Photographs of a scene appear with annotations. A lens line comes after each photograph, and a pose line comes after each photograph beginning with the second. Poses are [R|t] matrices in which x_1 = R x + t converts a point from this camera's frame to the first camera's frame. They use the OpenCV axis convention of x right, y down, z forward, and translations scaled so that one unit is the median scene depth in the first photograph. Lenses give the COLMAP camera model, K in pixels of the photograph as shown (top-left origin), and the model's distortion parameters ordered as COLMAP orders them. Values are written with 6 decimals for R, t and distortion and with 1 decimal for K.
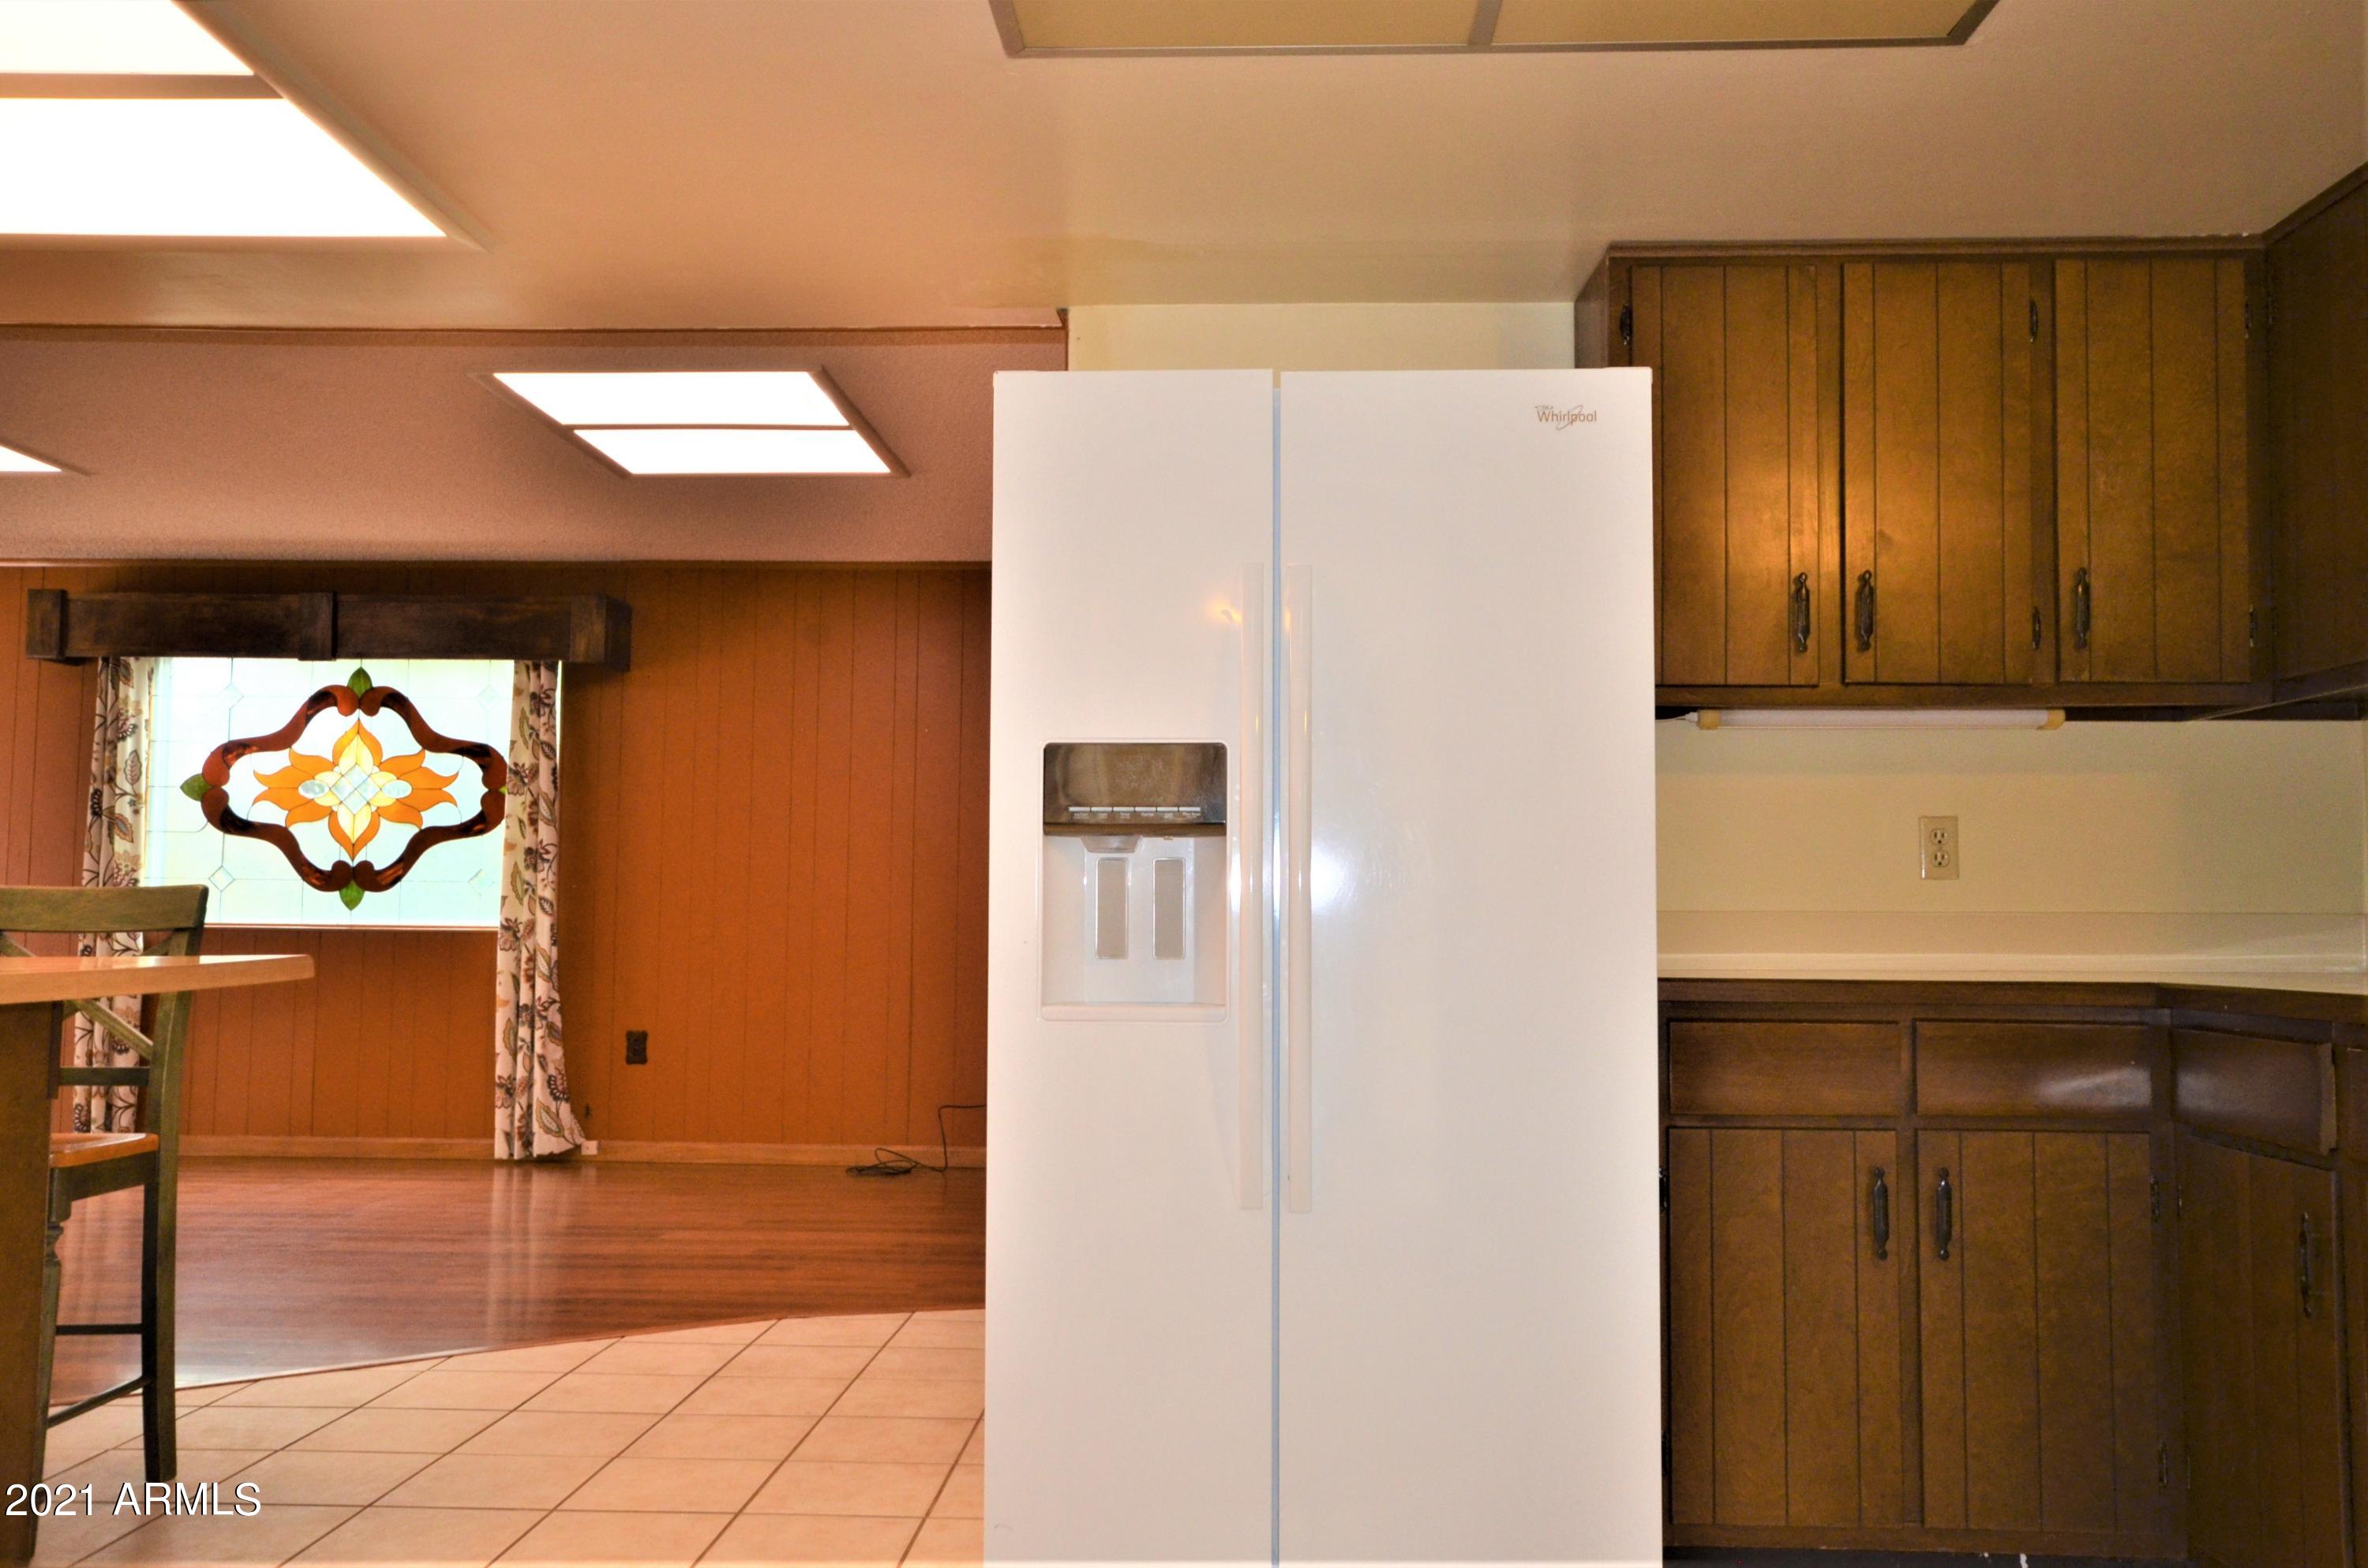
lens RADIAL K [[1938.1, 0, 1193.3], [0, 1938.1, 802.0], [0, 0, 1]] dist [-0.007844, 0.068932]
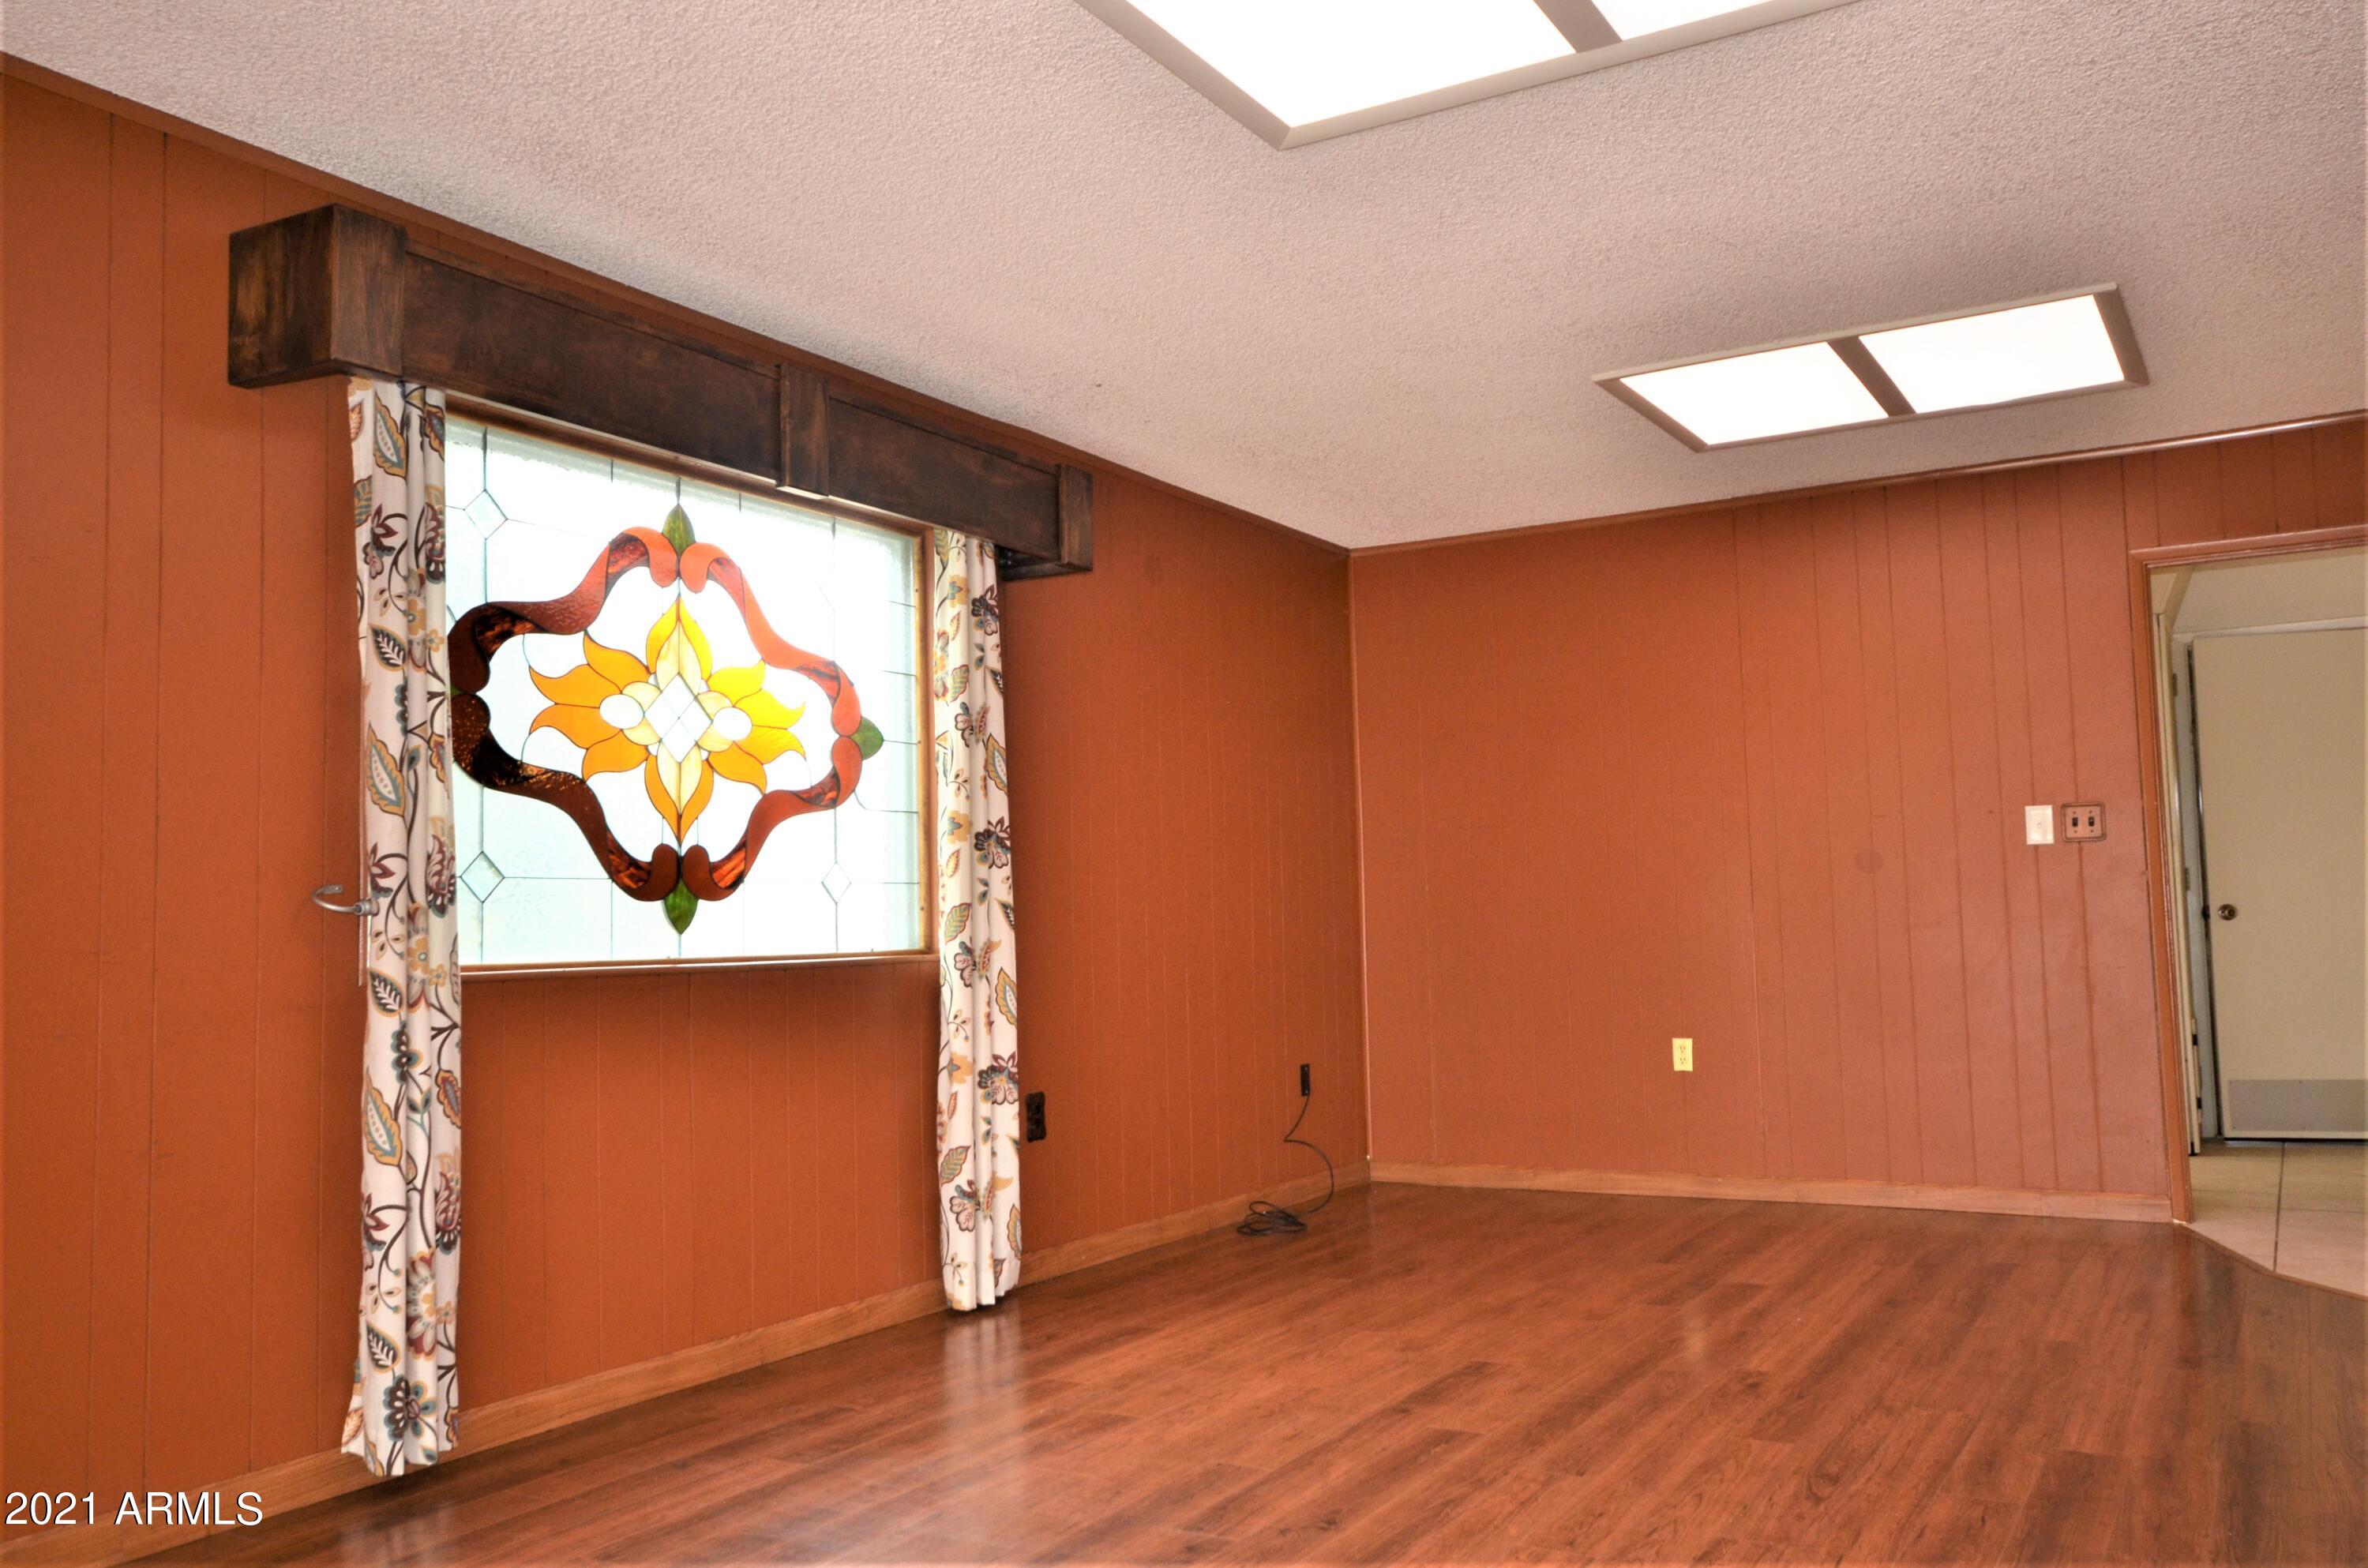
lens RADIAL K [[1822.2, 0, 1181.9], [0, 1822.2, 802.6], [0, 0, 1]] dist [-0.003165, 0.055984]
pose [[0.490594, 0.039343, 0.870499, -0.836594], [-0.023792, 0.999213, -0.031752, 0.031792], [-0.871063, -0.005133, 0.491144, 0.623341]]
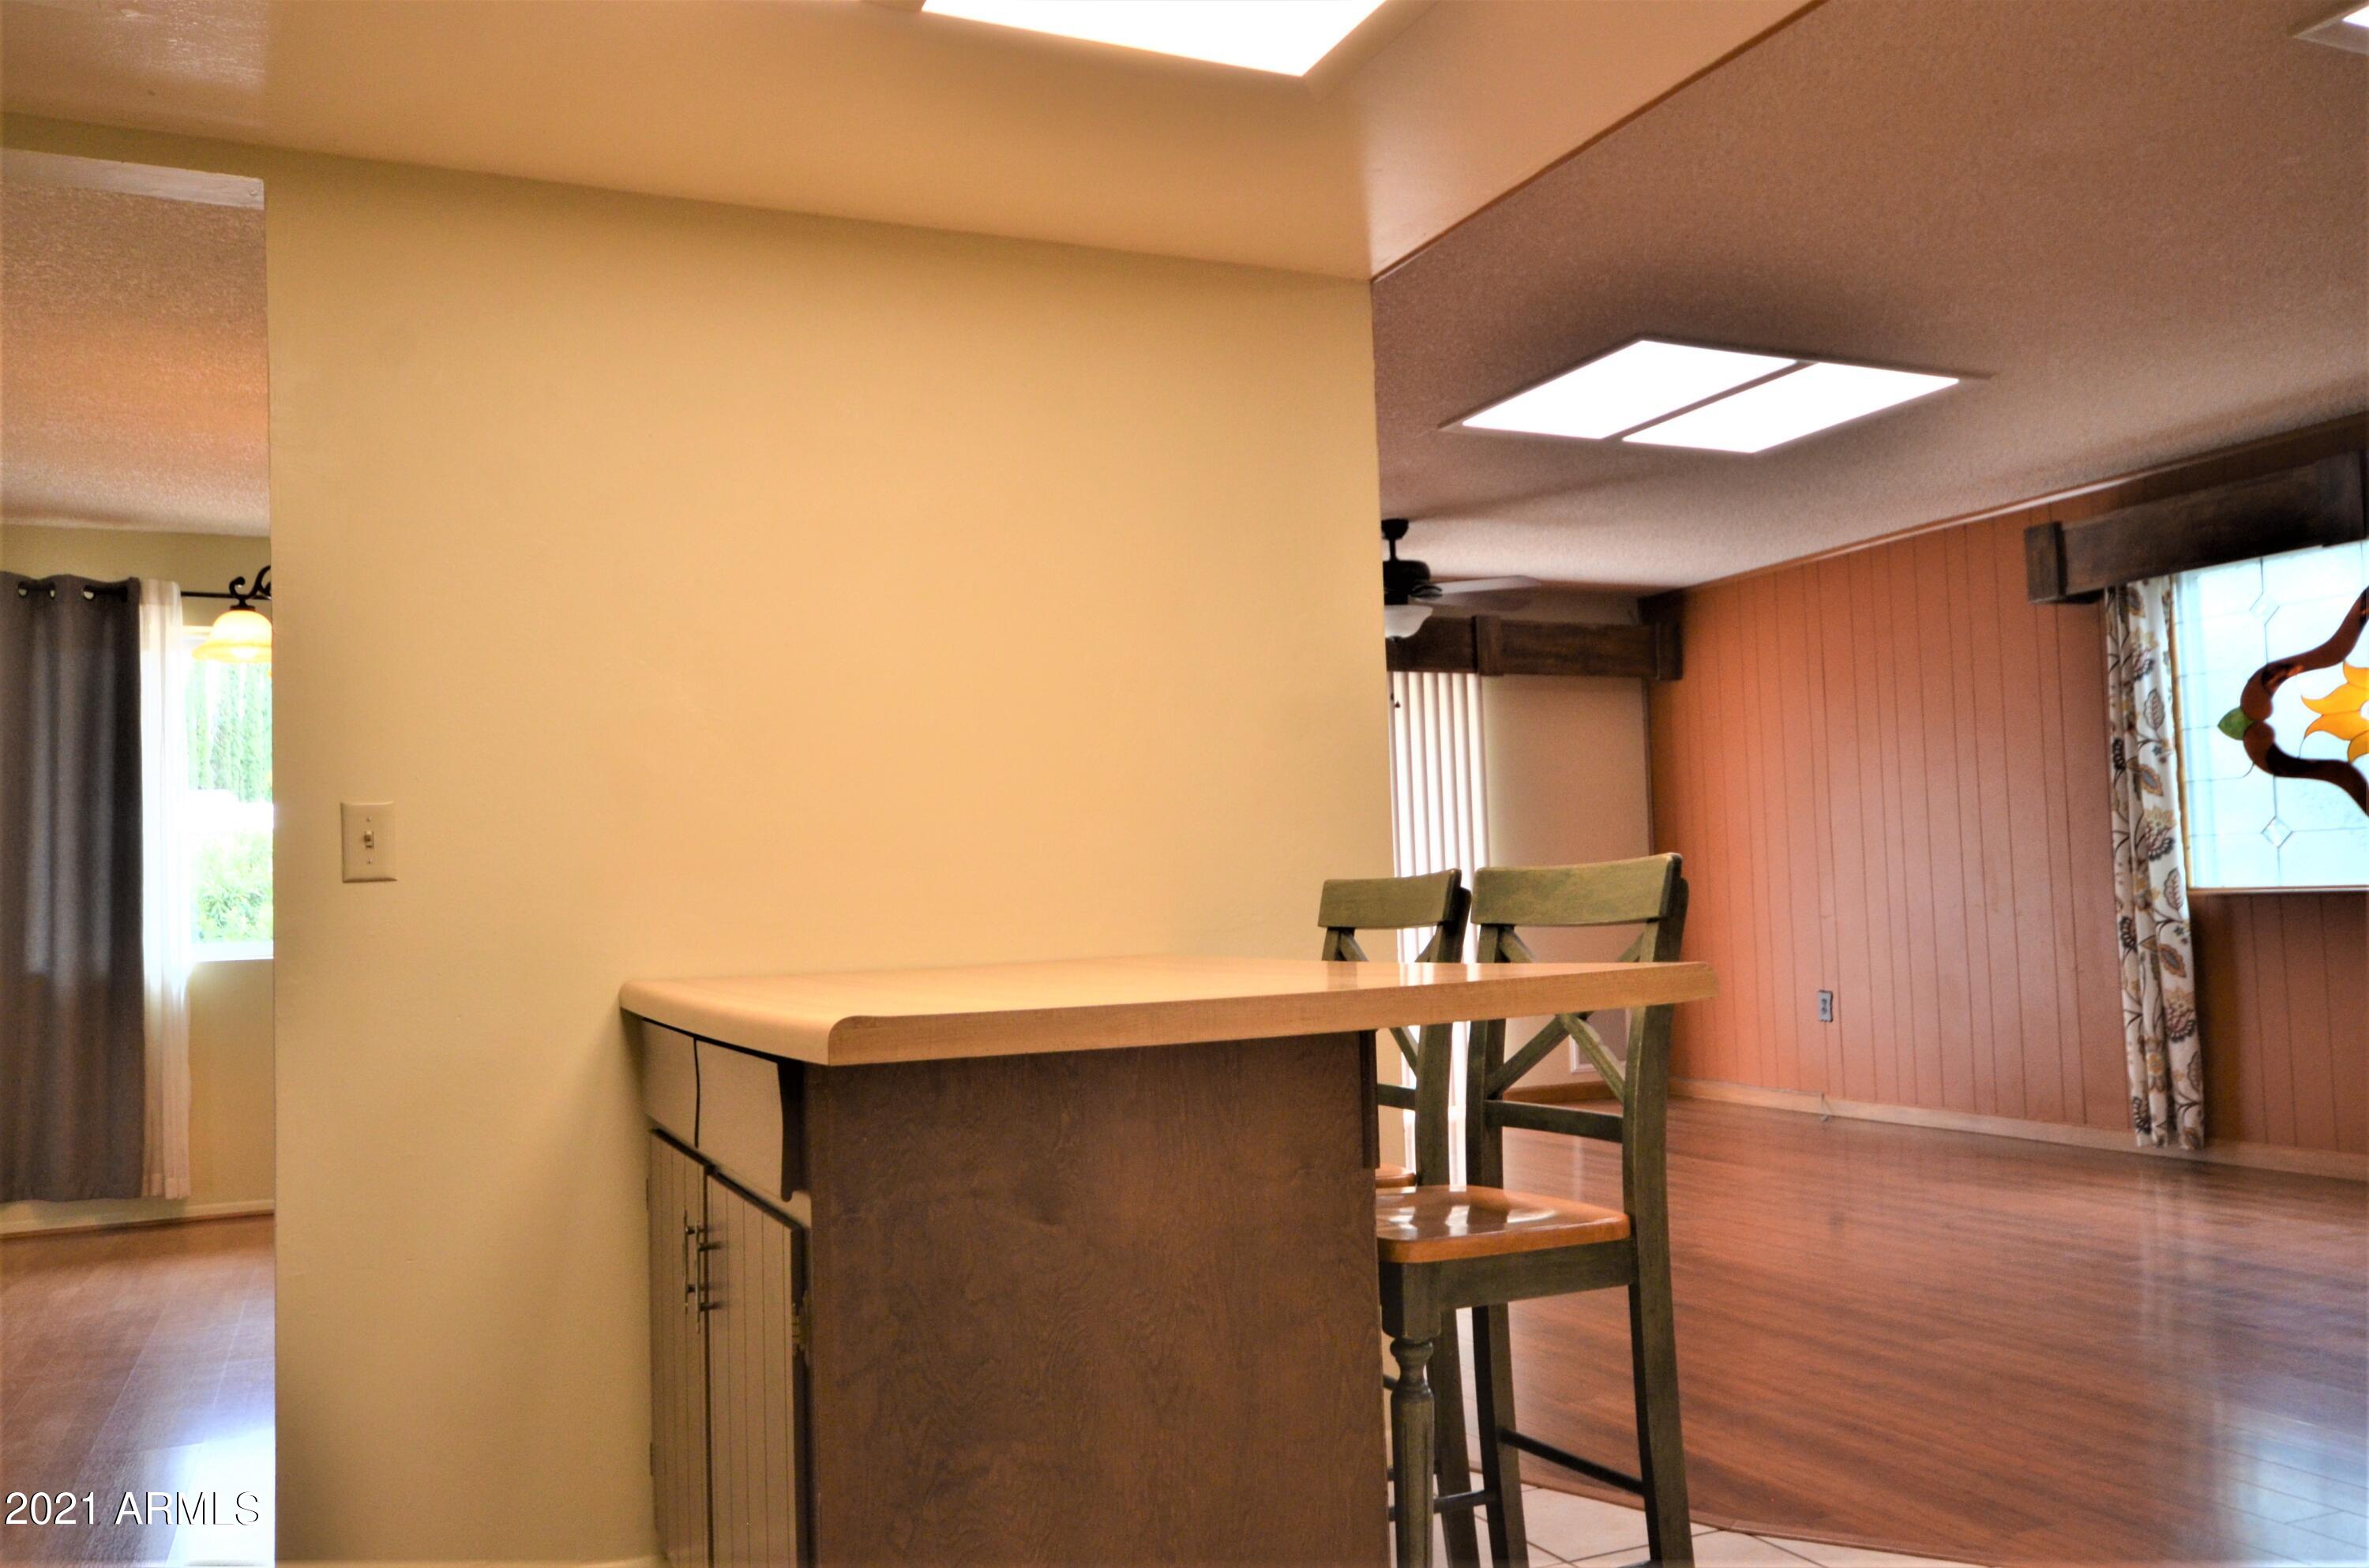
lens RADIAL K [[1822.8, 0, 1182.4], [0, 1822.8, 802.6], [0, 0, 1]] dist [-0.003165, 0.055984]
pose [[0.428017, -0.072857, -0.900829, -0.002713], [0.089170, 0.995286, -0.038128, 0.015760], [0.899361, -0.064008, 0.432496, 0.260405]]
